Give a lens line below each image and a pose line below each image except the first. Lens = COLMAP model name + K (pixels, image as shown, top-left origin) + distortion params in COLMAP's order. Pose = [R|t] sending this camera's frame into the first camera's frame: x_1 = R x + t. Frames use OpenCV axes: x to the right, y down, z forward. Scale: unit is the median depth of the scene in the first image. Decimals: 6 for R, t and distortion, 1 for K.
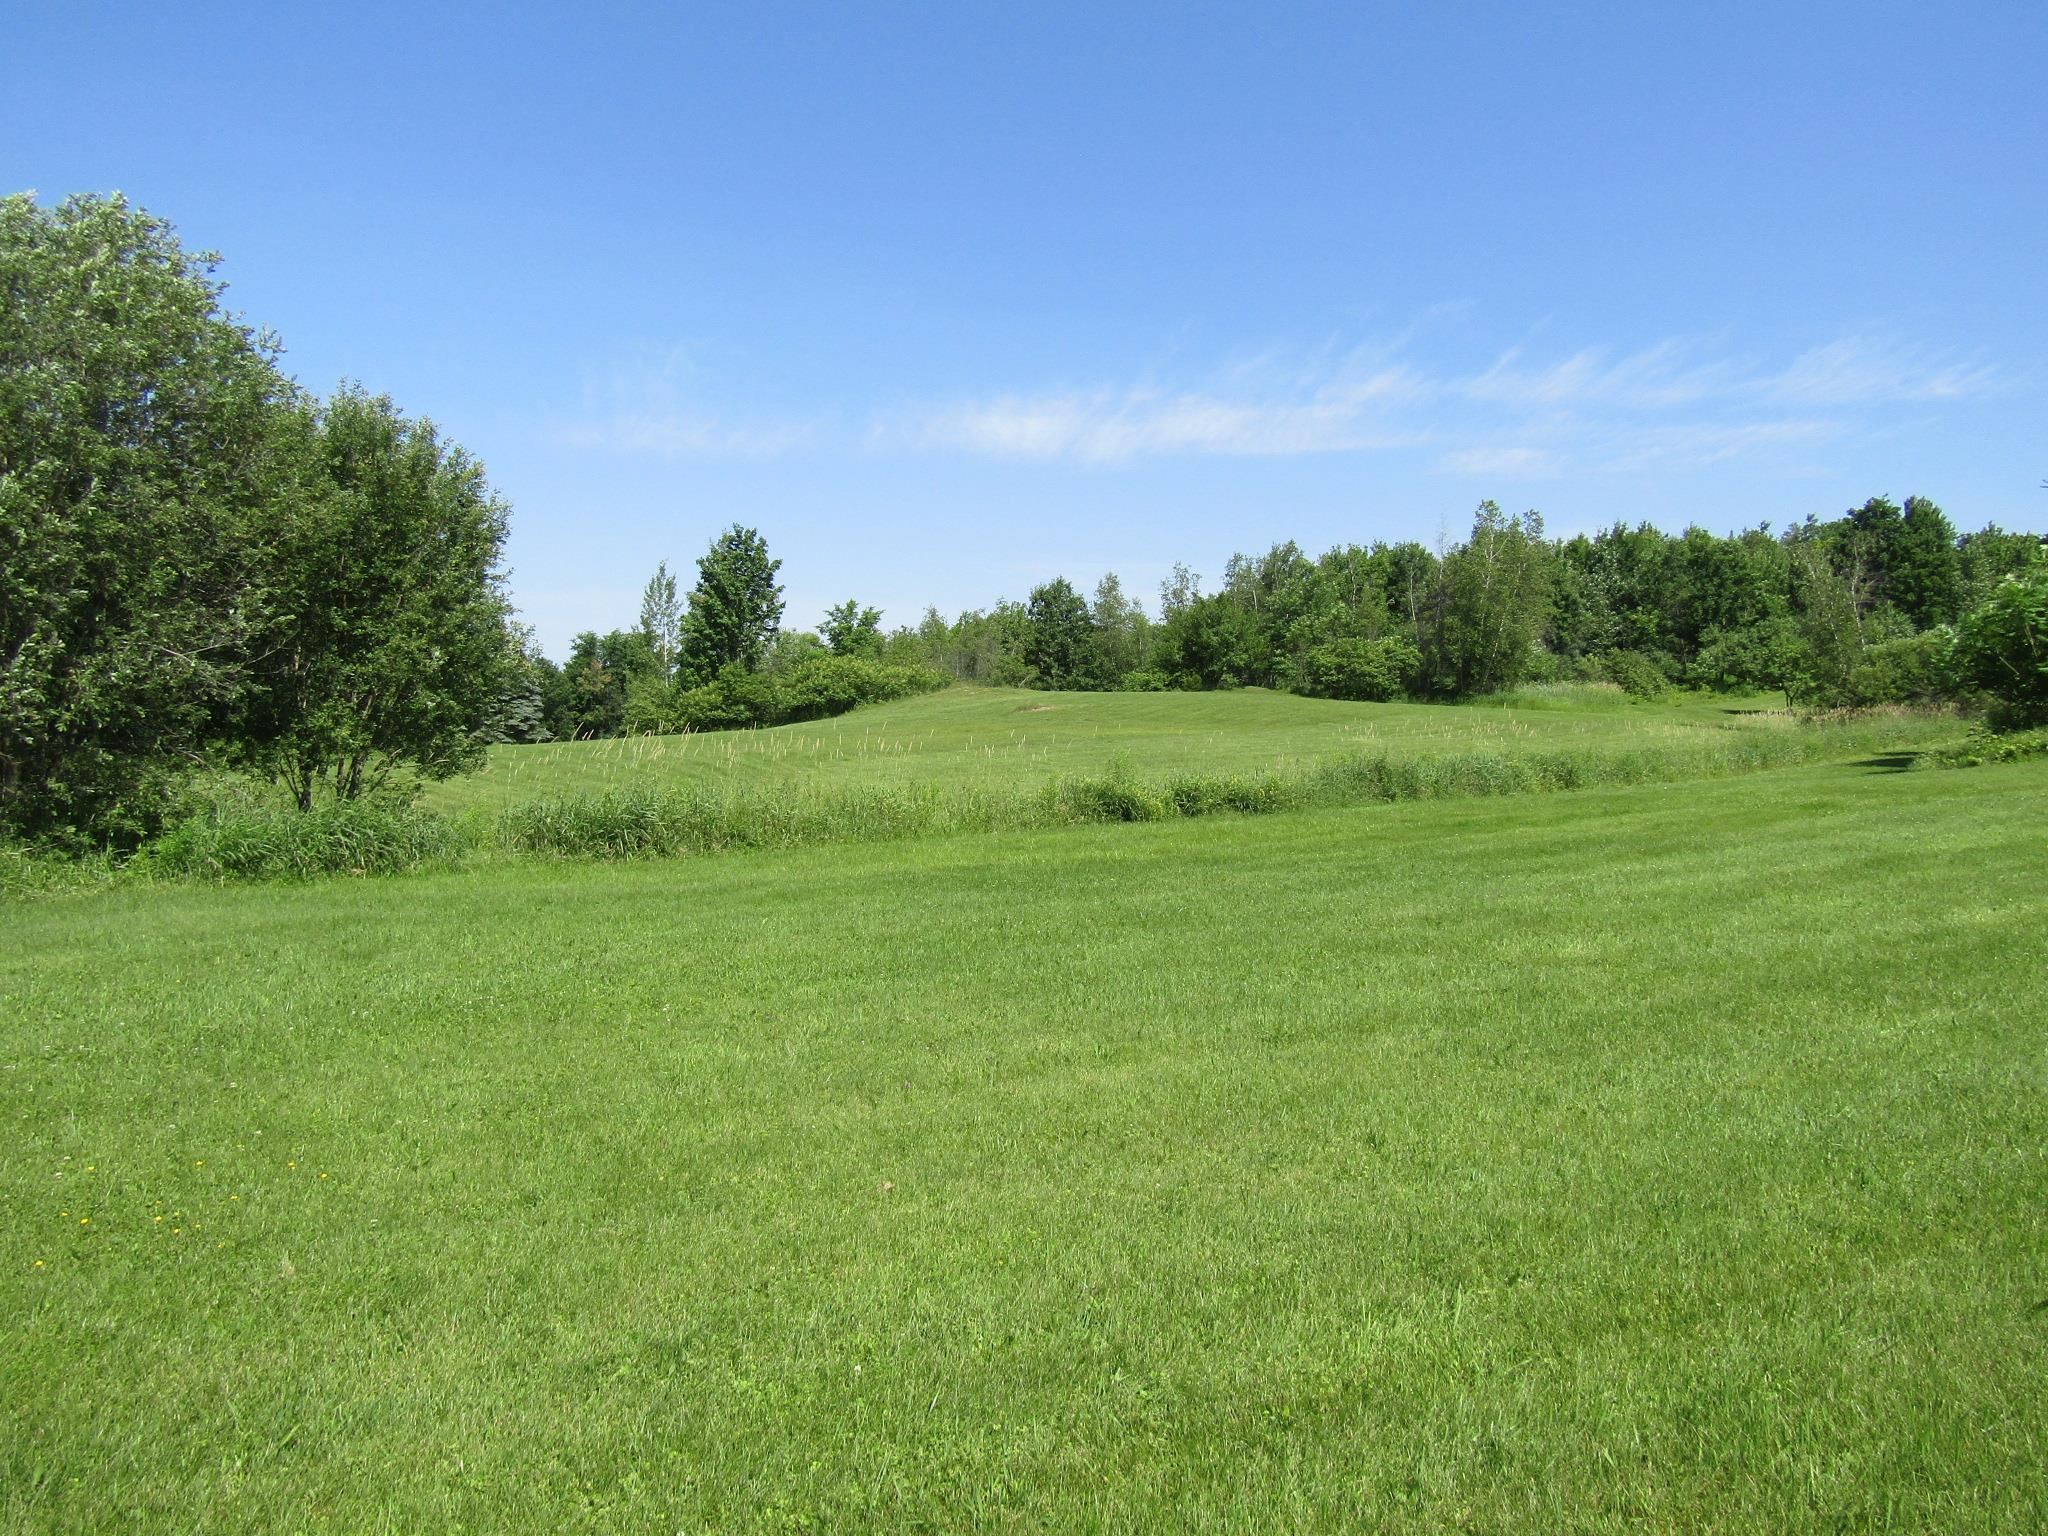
lens RADIAL K [[1491.6, 0, 1024.0], [0, 1491.6, 768.0], [0, 0, 1]] dist [-0.003282, -0.004663]
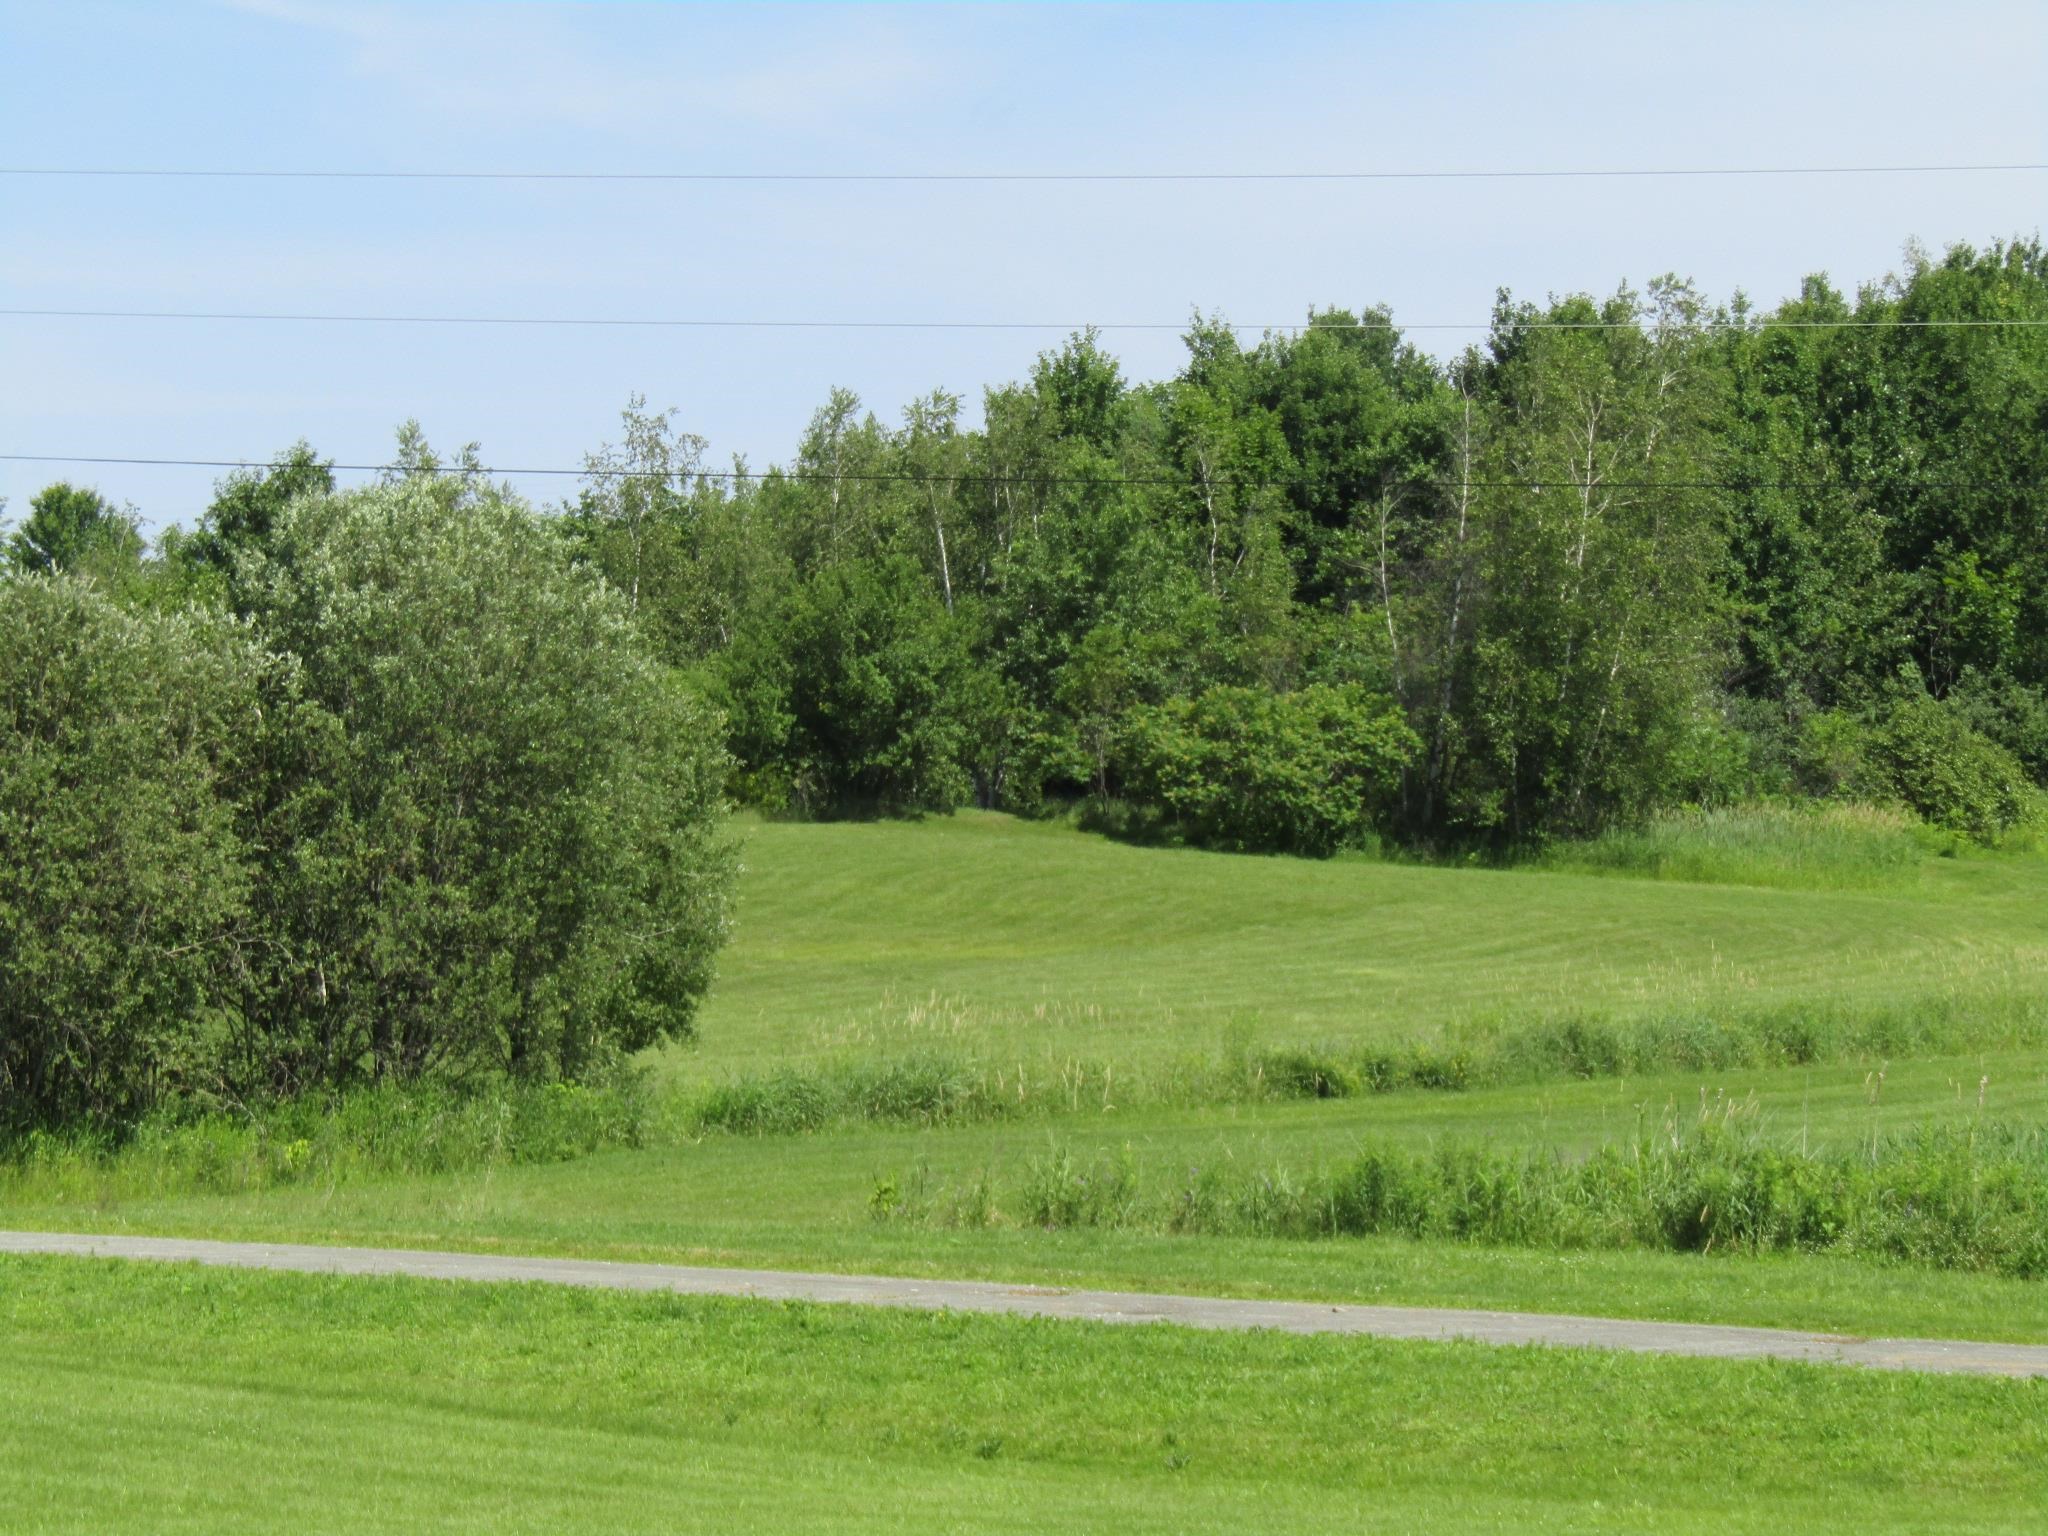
lens RADIAL K [[7118.4, 0, 1024.0], [0, 7118.4, 768.0], [0, 0, 1]] dist [0.526056, 0.790987]
pose [[0.968963, 0.005968, 0.247135, -0.270401], [0.002820, 0.999377, -0.035191, -0.002400], [-0.247191, 0.034796, 0.968342, -0.715320]]
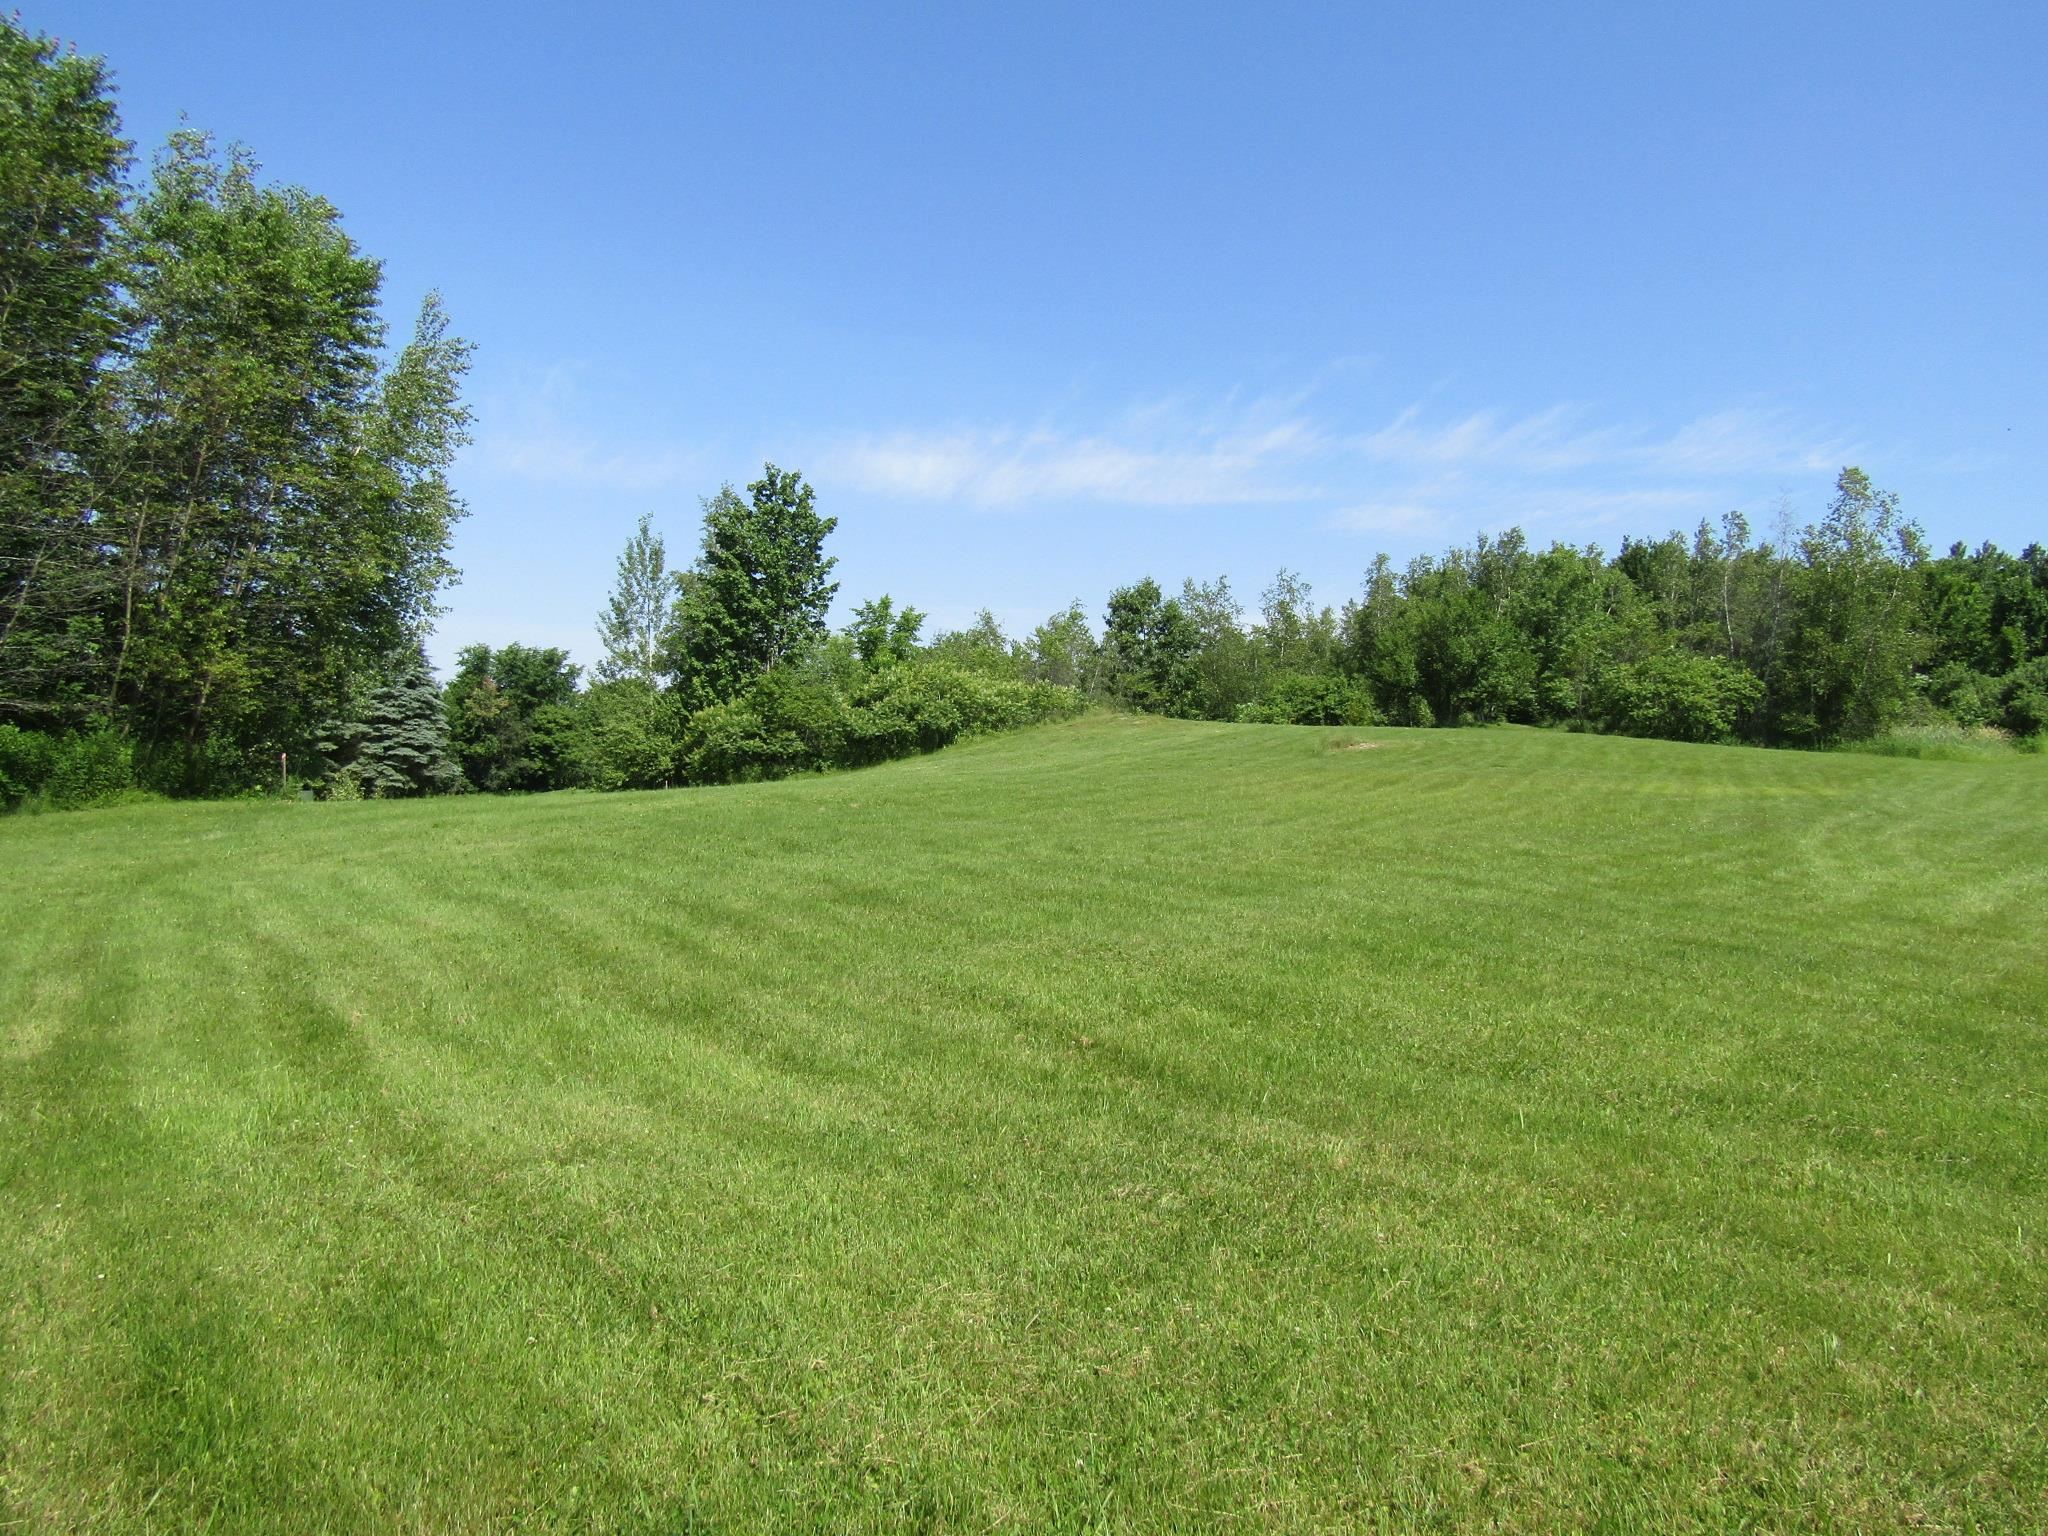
lens RADIAL K [[1476.4, 0, 1084.5], [0, 1476.4, 768.9], [0, 0, 1]] dist [-0.004391, -0.007182]
pose [[0.991664, 0.019553, 0.127361, -0.133595], [-0.015820, 0.999417, -0.030254, -0.008166], [-0.127878, 0.027987, 0.991395, 0.324606]]
